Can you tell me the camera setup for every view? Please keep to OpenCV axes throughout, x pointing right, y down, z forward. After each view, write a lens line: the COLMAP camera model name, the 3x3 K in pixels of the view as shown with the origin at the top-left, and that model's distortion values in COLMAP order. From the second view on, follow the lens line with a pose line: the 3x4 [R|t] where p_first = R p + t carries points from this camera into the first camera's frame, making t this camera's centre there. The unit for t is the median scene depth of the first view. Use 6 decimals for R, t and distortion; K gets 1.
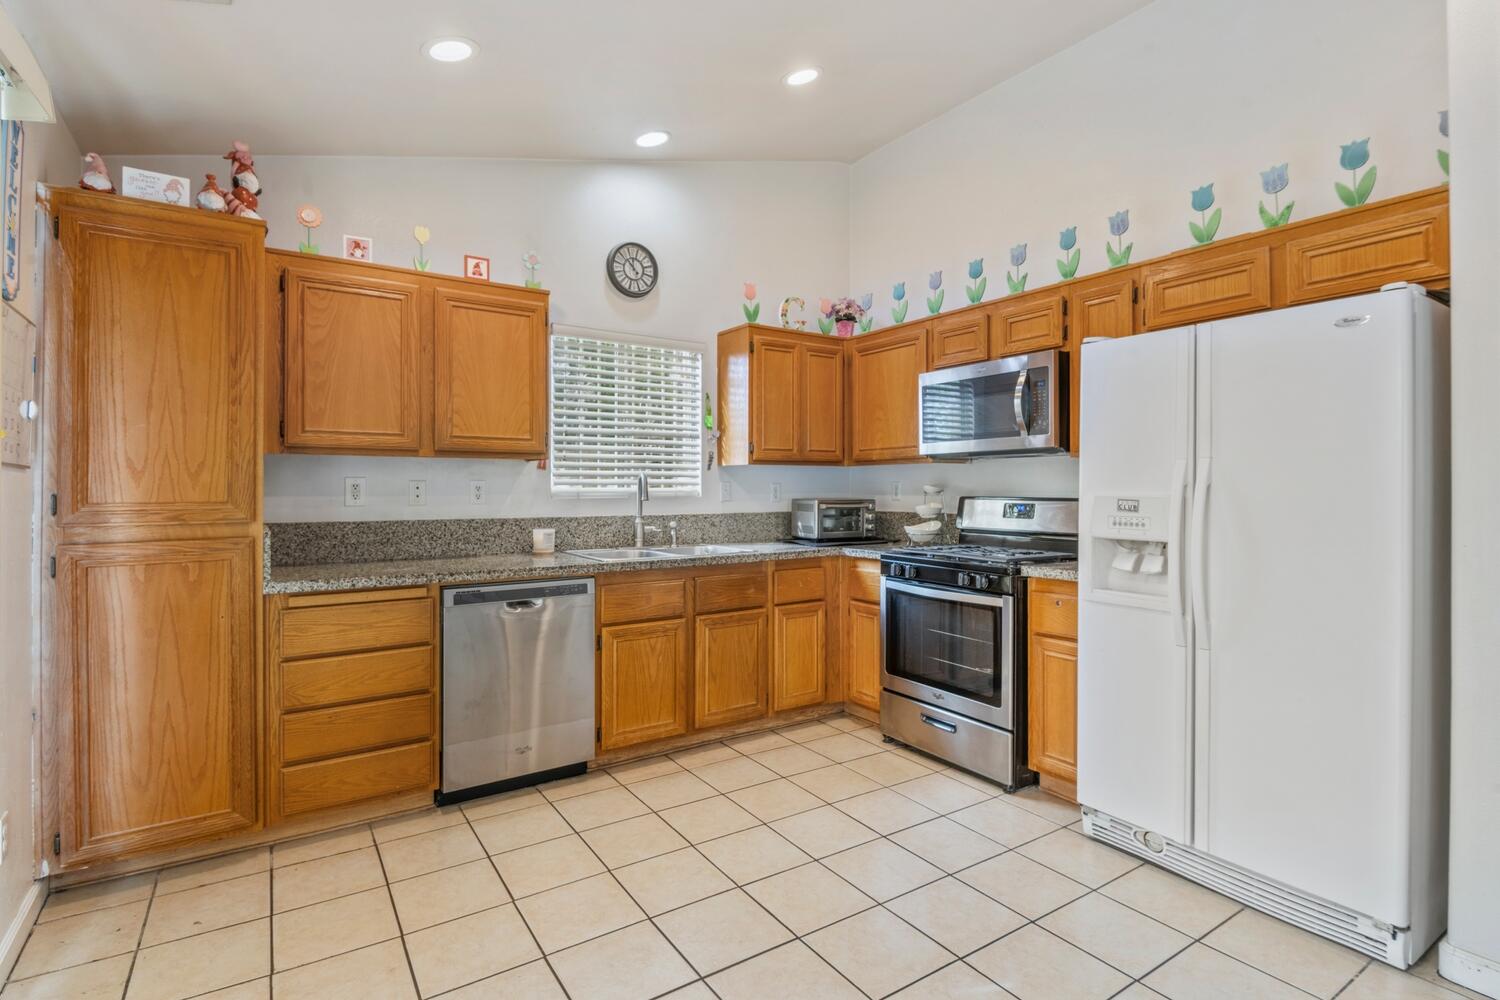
lens RADIAL K [[721.1, 0, 749.6], [0, 721.1, 484.4], [0, 0, 1]] dist [-0.010864, -0.005838]
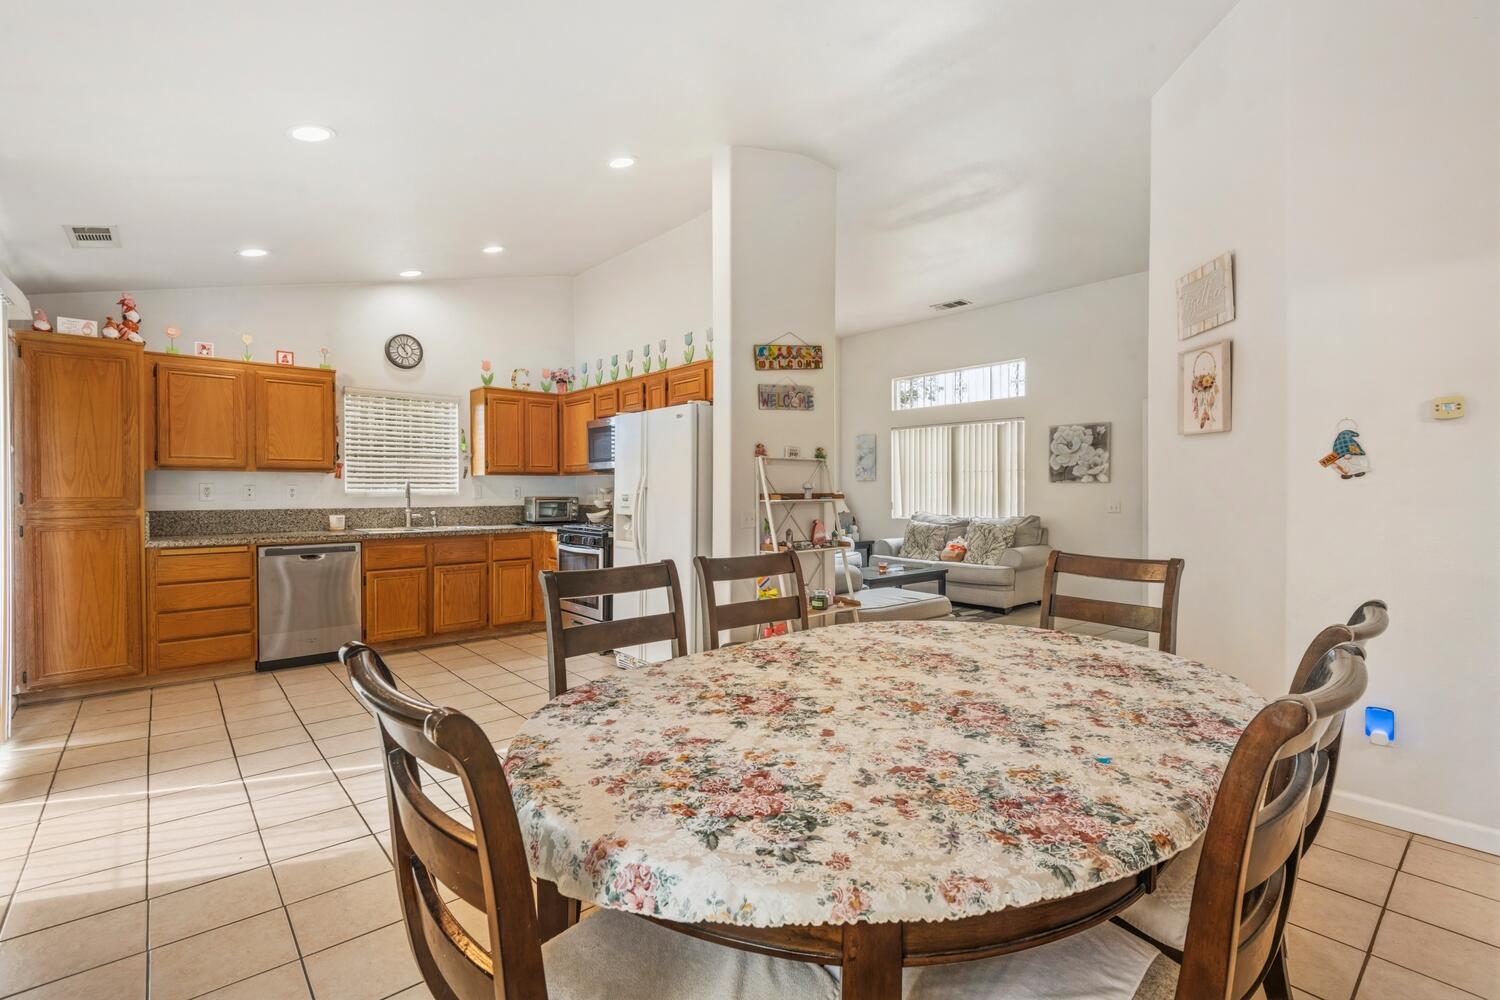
lens RADIAL K [[682.4, 0, 775.7], [0, 682.4, 499.0], [0, 0, 1]] dist [-0.014232, -0.002058]
pose [[0.987253, -0.001950, 0.159149, 0.475785], [-0.000627, 0.999870, 0.016142, 0.000154], [-0.159160, -0.016036, 0.987123, -0.708955]]
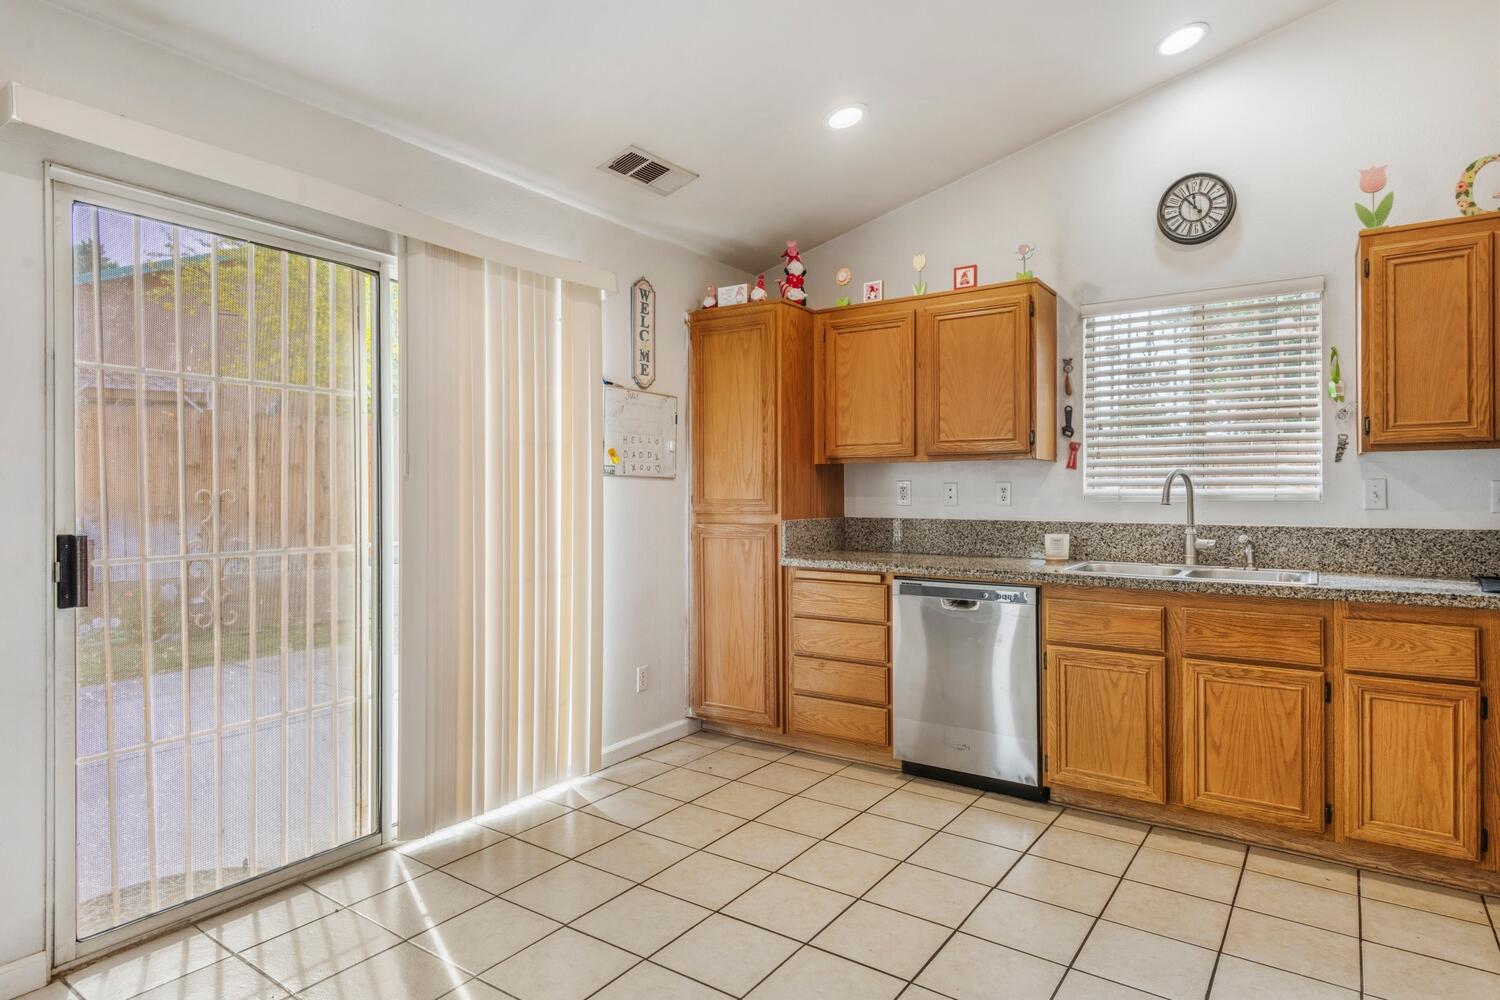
lens RADIAL K [[830.4, 0, 743.3], [0, 830.4, 494.4], [0, 0, 1]] dist [0.014060, -0.010541]
pose [[0.351200, 0.002951, -0.936296, 0.605117], [0.004844, 0.999976, 0.004969, 0.004274], [0.936288, -0.006280, 0.351178, 0.267903]]
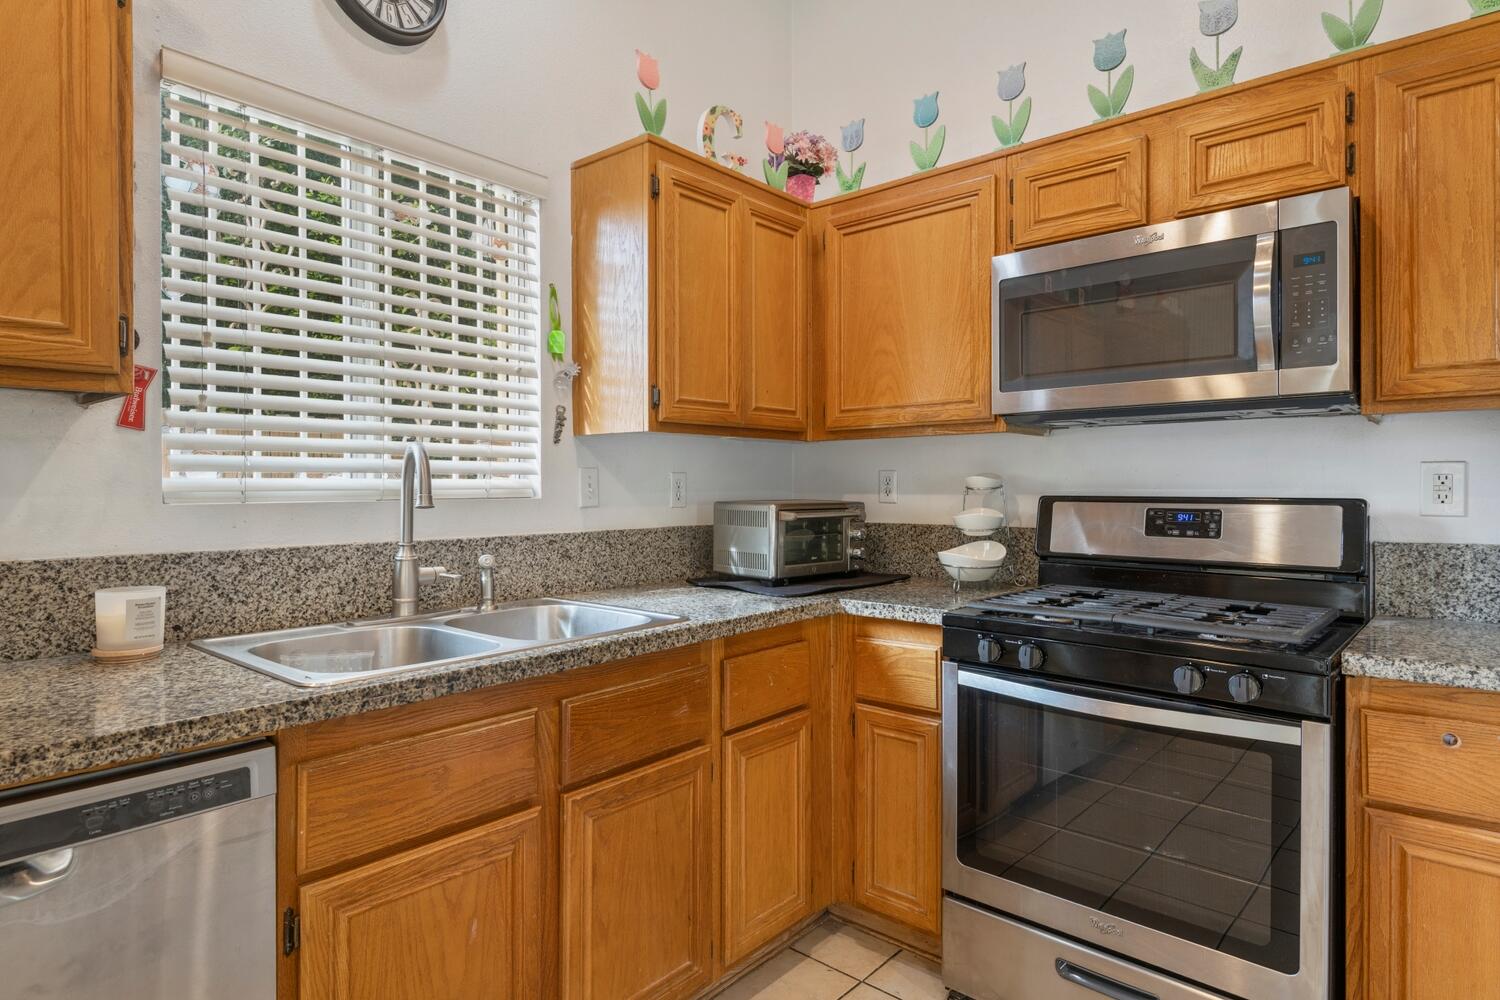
lens RADIAL K [[830.4, 0, 745.9], [0, 830.4, 488.2], [0, 0, 1]] dist [0.014060, -0.010541]
pose [[0.965715, -0.001357, 0.259602, -0.099809], [-0.000309, 0.999980, 0.006377, 0.008404], [-0.259605, -0.006238, 0.965695, 0.542399]]
